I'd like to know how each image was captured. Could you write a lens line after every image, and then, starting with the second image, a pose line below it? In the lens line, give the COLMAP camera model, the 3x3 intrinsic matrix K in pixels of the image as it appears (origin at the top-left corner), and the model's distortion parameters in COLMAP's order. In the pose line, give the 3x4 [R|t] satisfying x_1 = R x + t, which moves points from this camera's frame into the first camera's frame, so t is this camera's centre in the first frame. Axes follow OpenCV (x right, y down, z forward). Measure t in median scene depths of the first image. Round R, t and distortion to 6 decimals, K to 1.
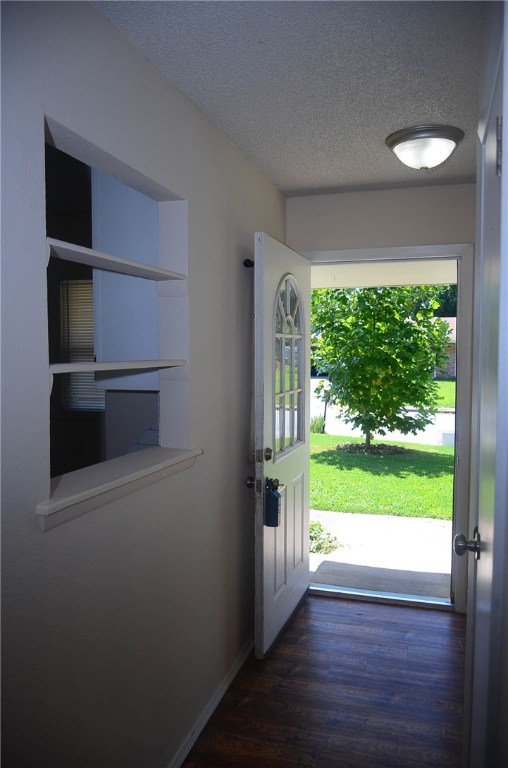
lens RADIAL K [[583.4, 0, 256.8], [0, 583.4, 382.7], [0, 0, 1]] dist [-0.018535, -0.013343]
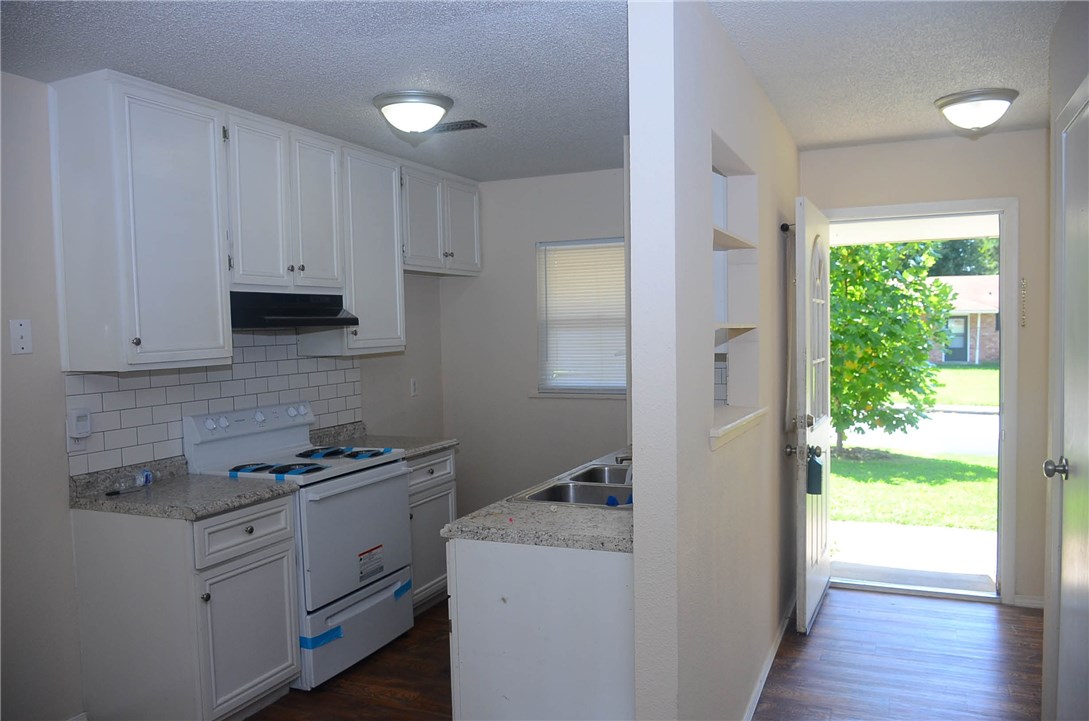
lens RADIAL K [[827.2, 0, 541.6], [0, 827.2, 364.0], [0, 0, 1]] dist [-0.018535, -0.013343]
pose [[0.993199, -0.009957, -0.115999, -0.073706], [0.008172, 0.999841, -0.015852, 0.012486], [0.116138, 0.014796, 0.993123, -0.119873]]
